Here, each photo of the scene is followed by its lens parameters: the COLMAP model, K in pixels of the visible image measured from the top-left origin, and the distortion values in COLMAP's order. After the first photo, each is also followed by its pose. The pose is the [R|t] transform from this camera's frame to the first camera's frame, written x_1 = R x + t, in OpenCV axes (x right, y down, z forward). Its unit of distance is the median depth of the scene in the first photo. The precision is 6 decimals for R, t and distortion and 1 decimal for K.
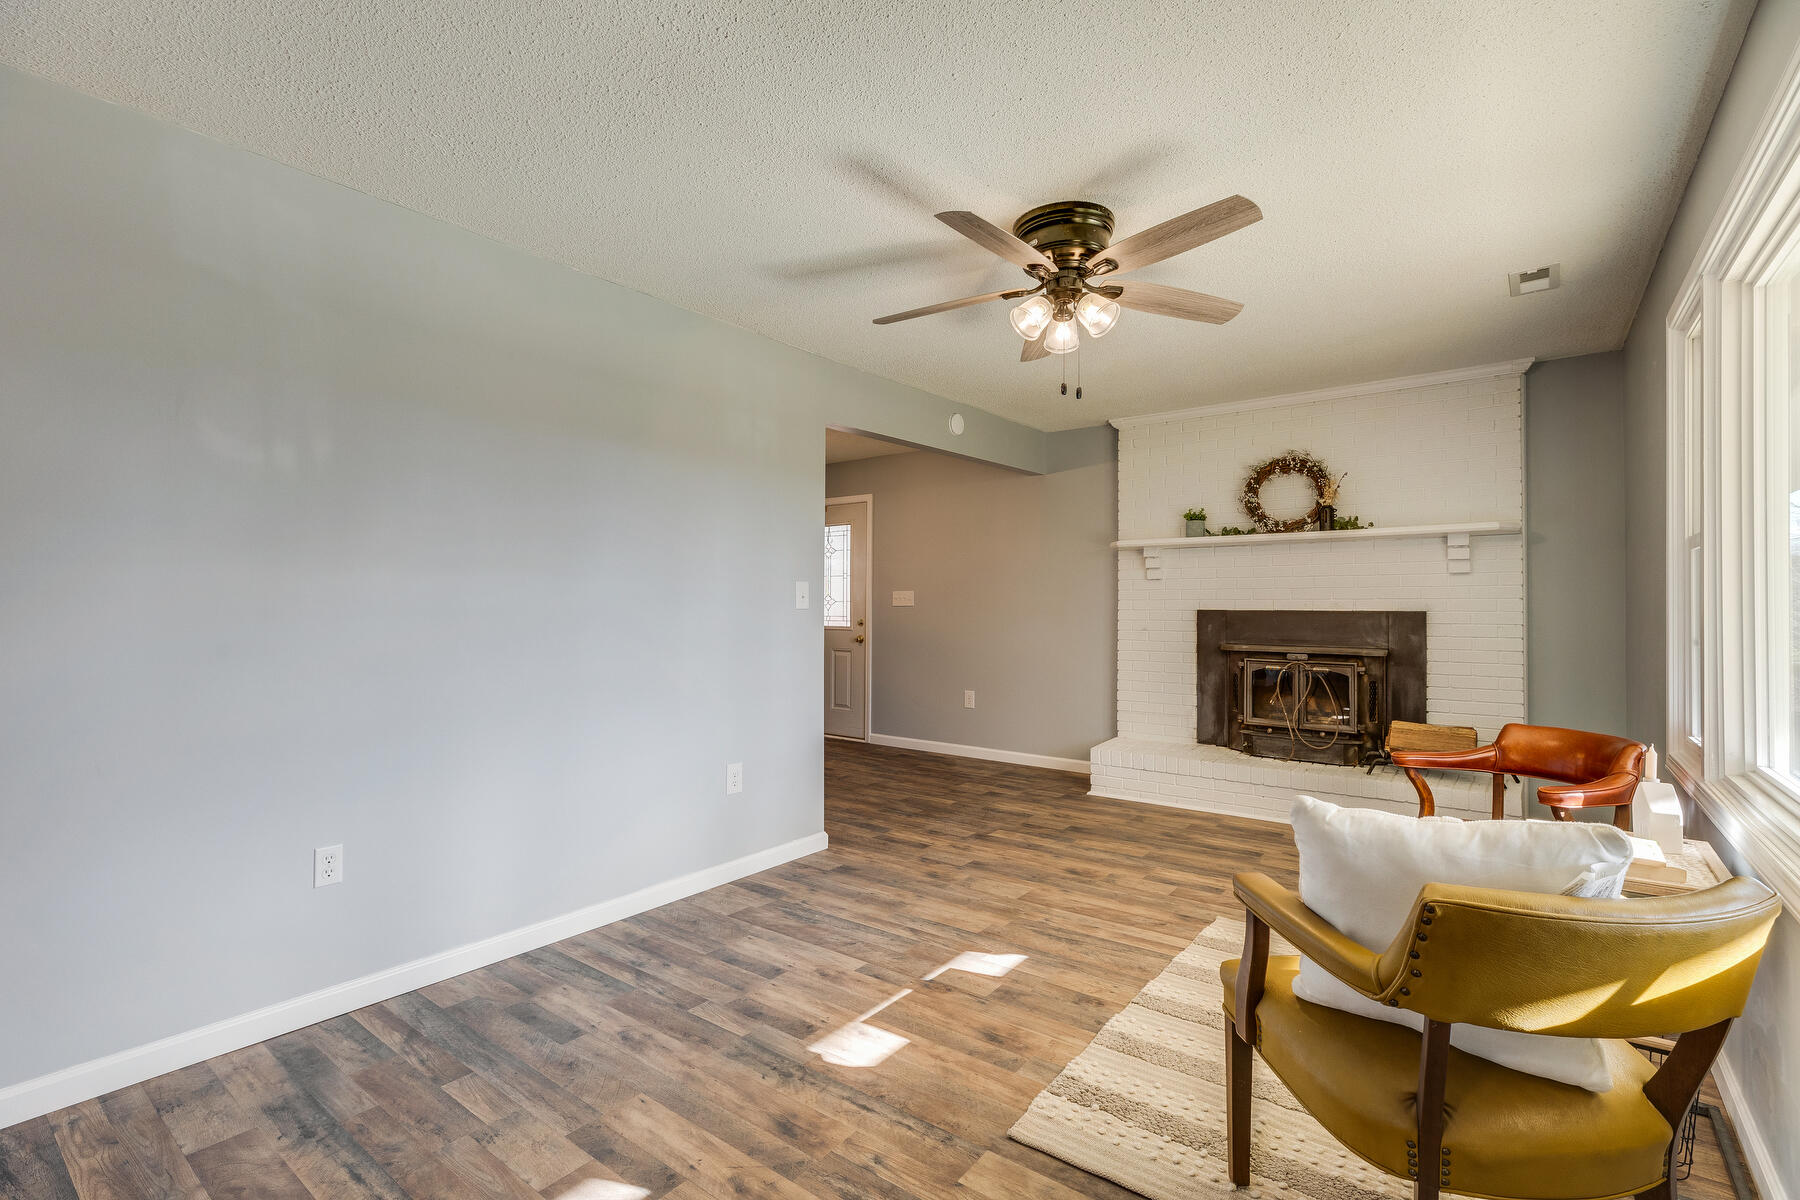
lens RADIAL K [[809.5, 0, 903.6], [0, 809.5, 600.9], [0, 0, 1]] dist [0.004914, -0.000672]
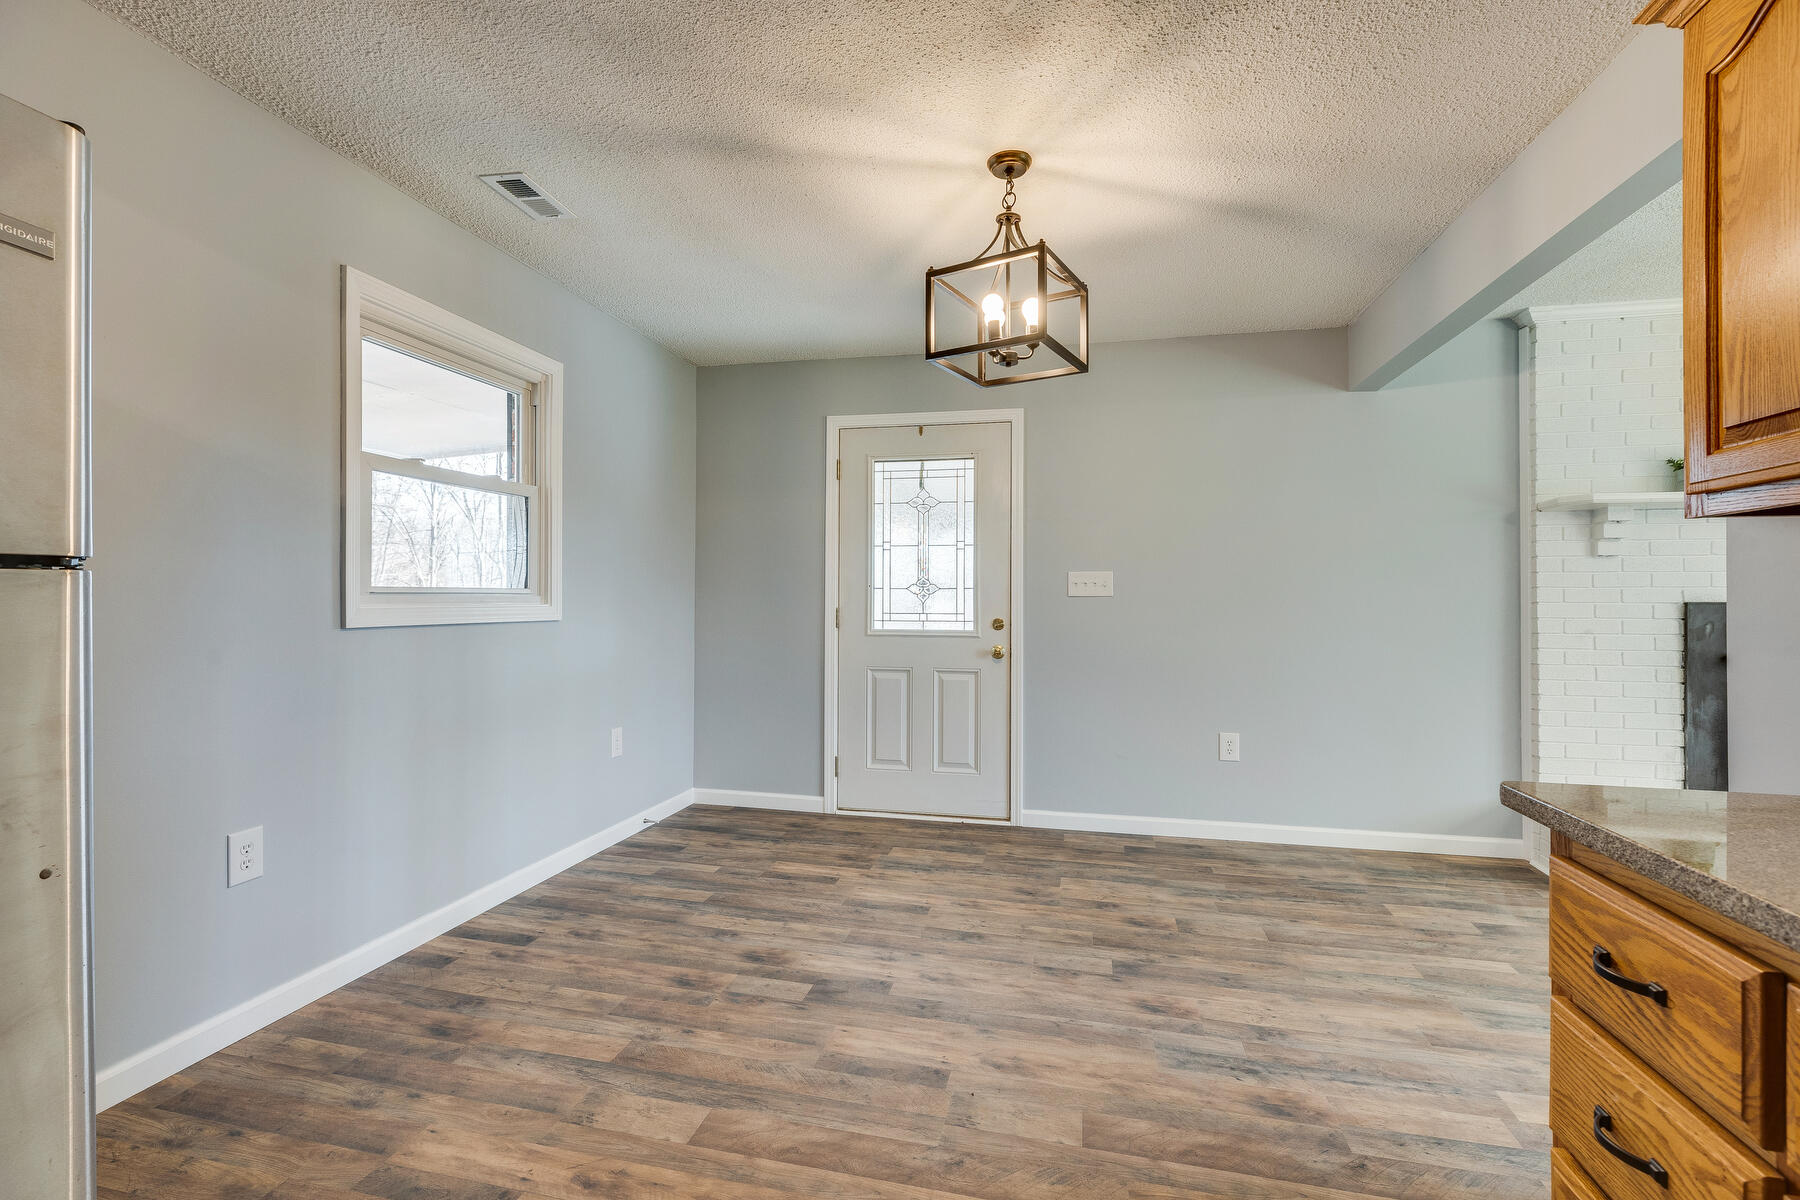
lens RADIAL K [[809.5, 0, 902.4], [0, 809.5, 597.1], [0, 0, 1]] dist [0.004914, -0.000672]
pose [[0.910061, 0.003966, 0.414456, -0.841857], [-0.004479, 0.999990, 0.000265, 0.016410], [-0.414451, -0.002098, 0.910069, 1.123355]]
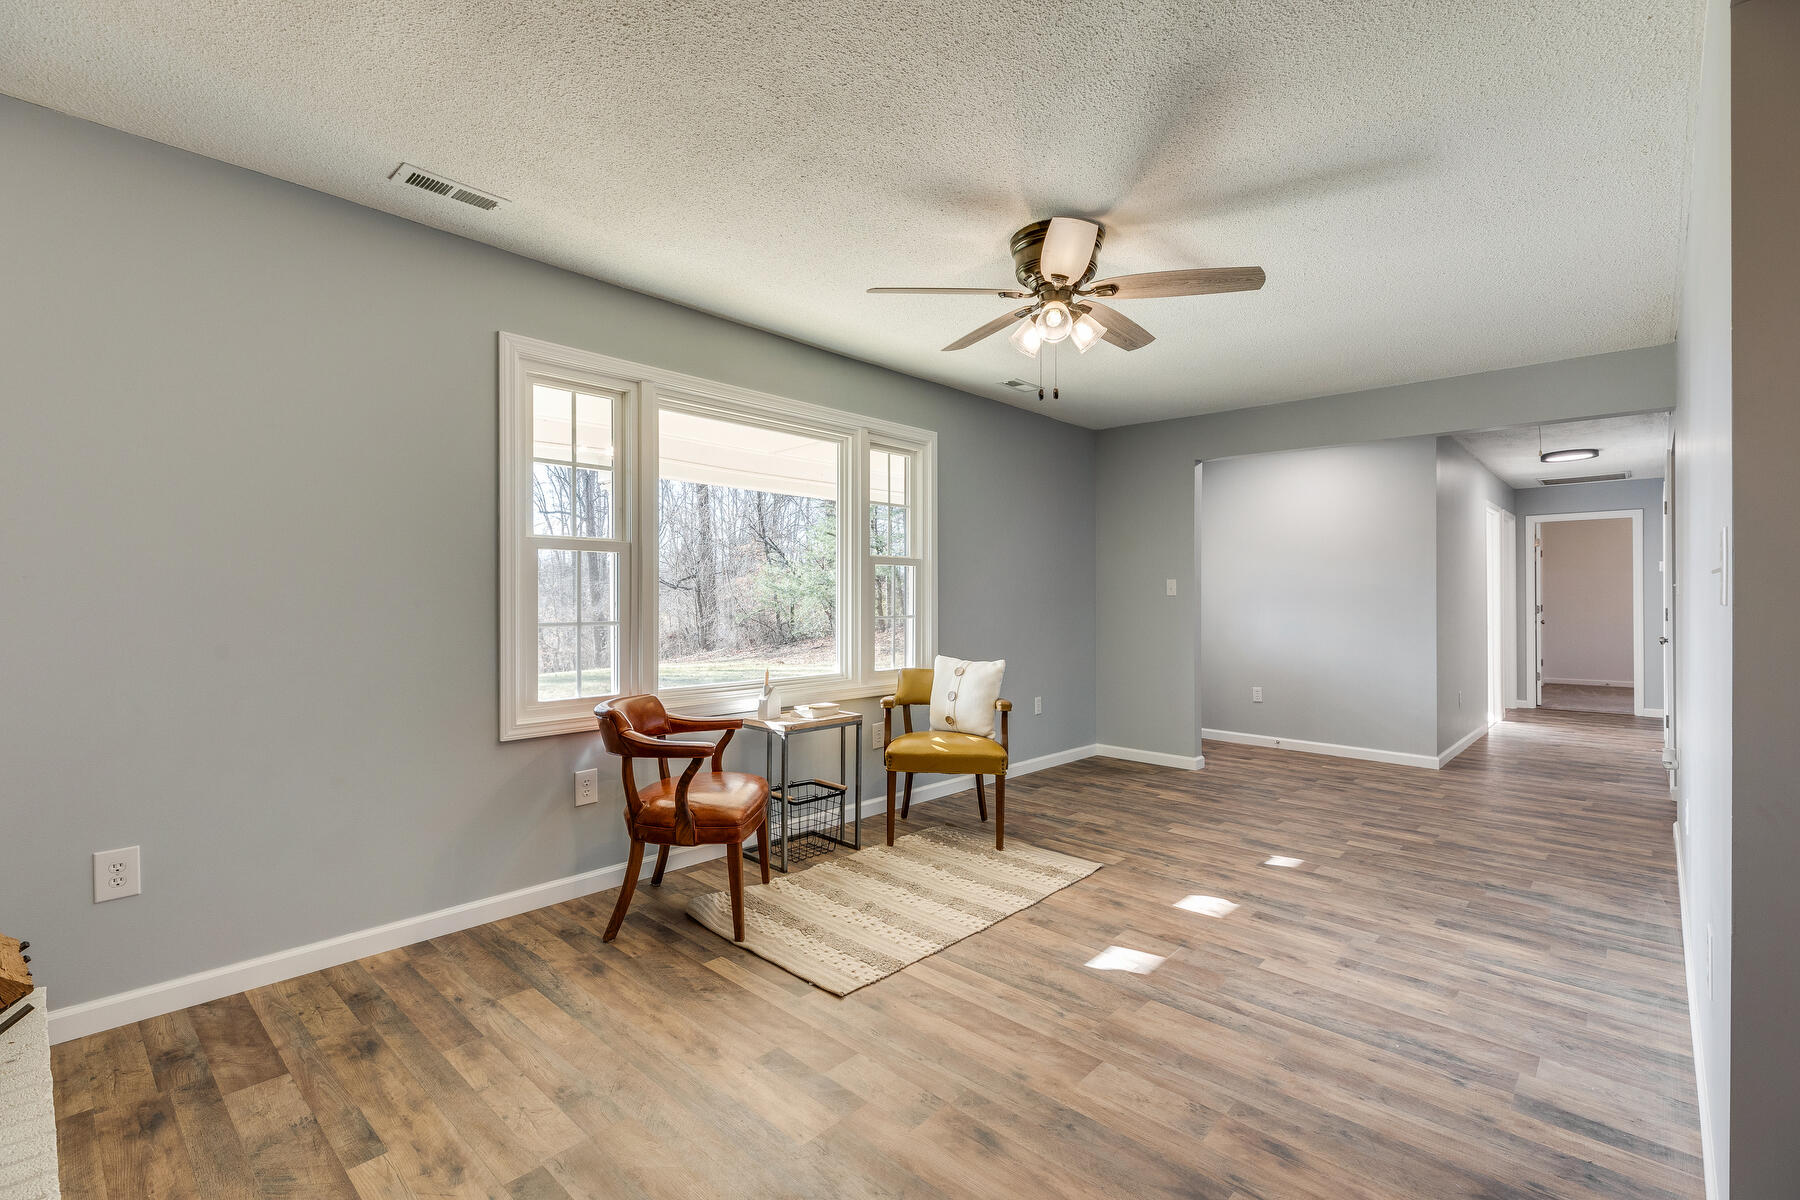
lens RADIAL K [[809.5, 0, 898.5], [0, 809.5, 596.1], [0, 0, 1]] dist [0.004914, -0.000672]
pose [[-0.995405, -0.002255, 0.095729, 0.263136], [-0.003180, 0.999950, -0.009513, 0.013162], [-0.095703, -0.009774, -0.995362, 1.816633]]
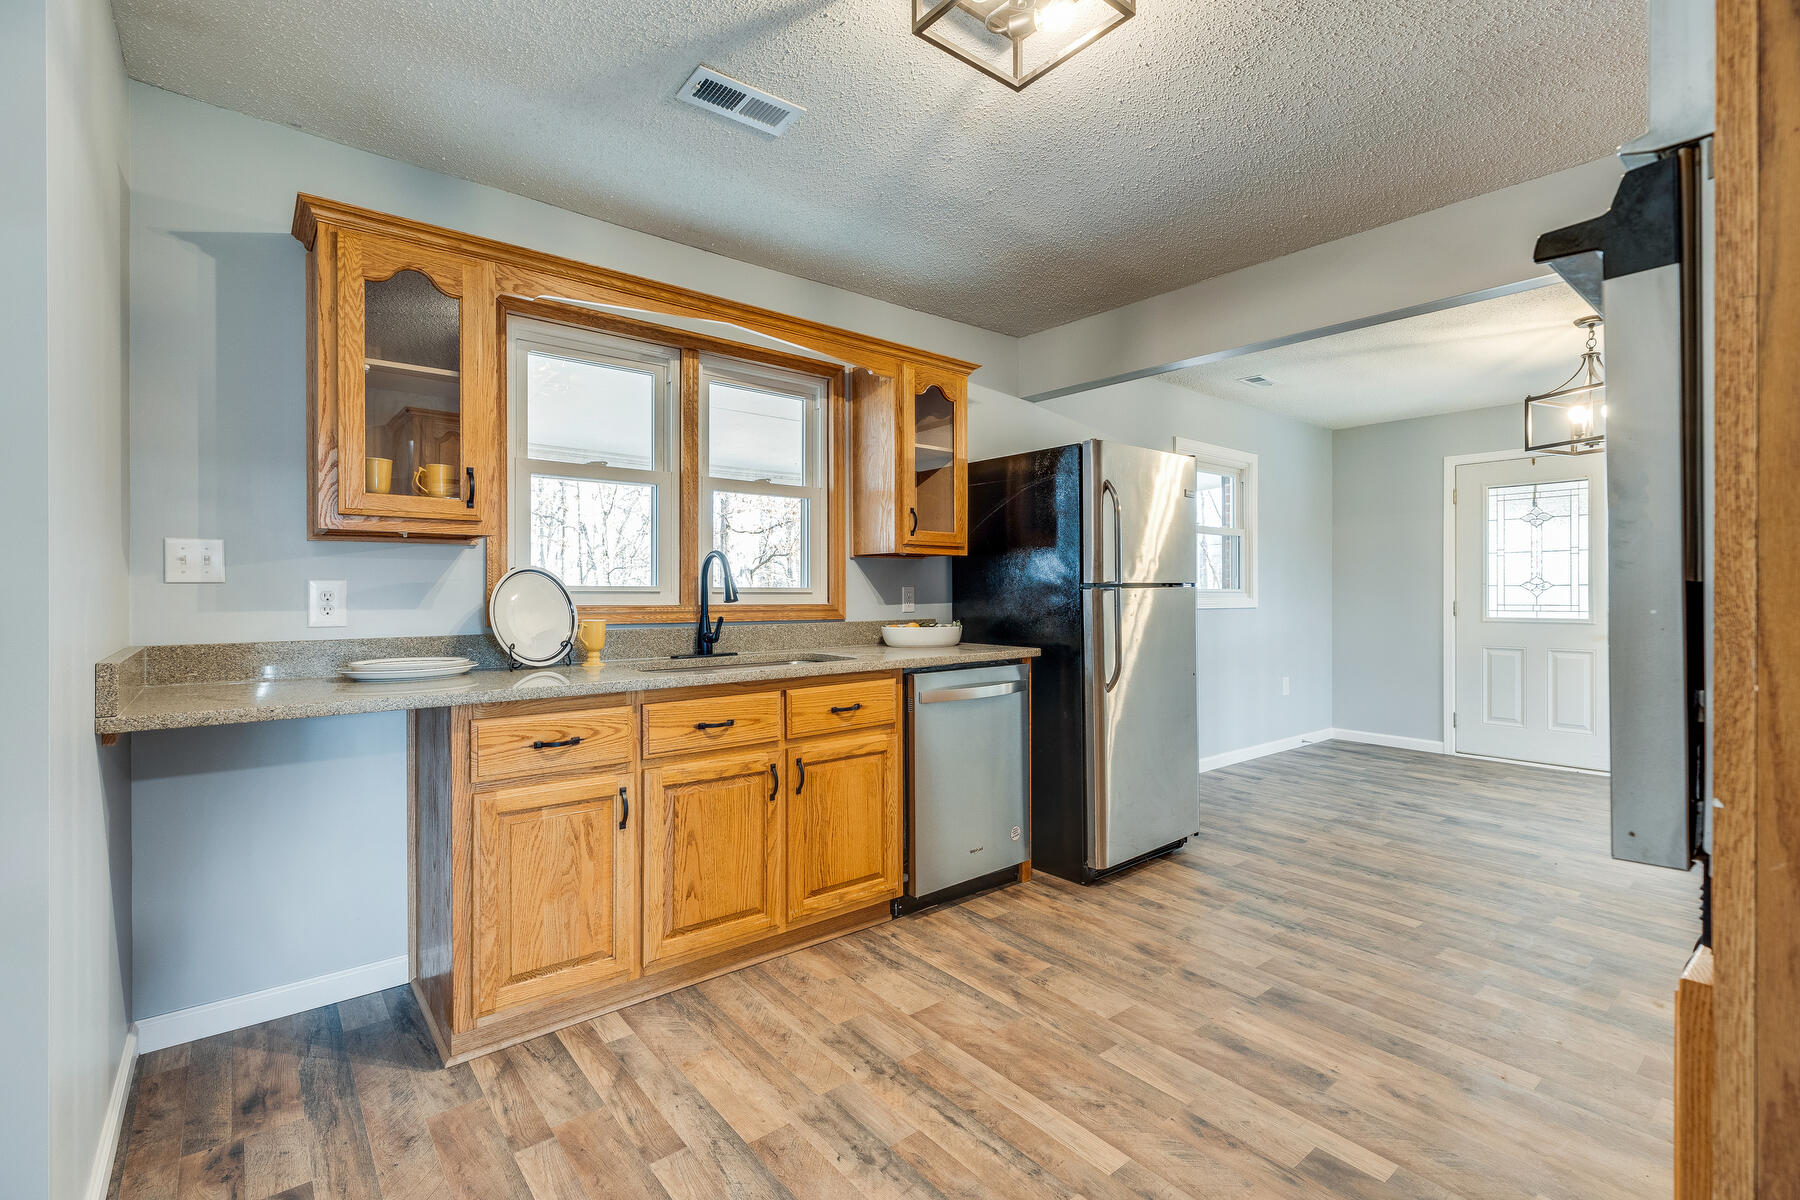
lens RADIAL K [[809.5, 0, 898.3], [0, 809.5, 592.6], [0, 0, 1]] dist [0.004914, -0.000672]
pose [[0.971609, -0.002323, -0.236581, -1.166965], [0.002695, 0.999996, 0.001249, 0.011033], [0.236577, -0.001851, 0.971611, 0.324899]]
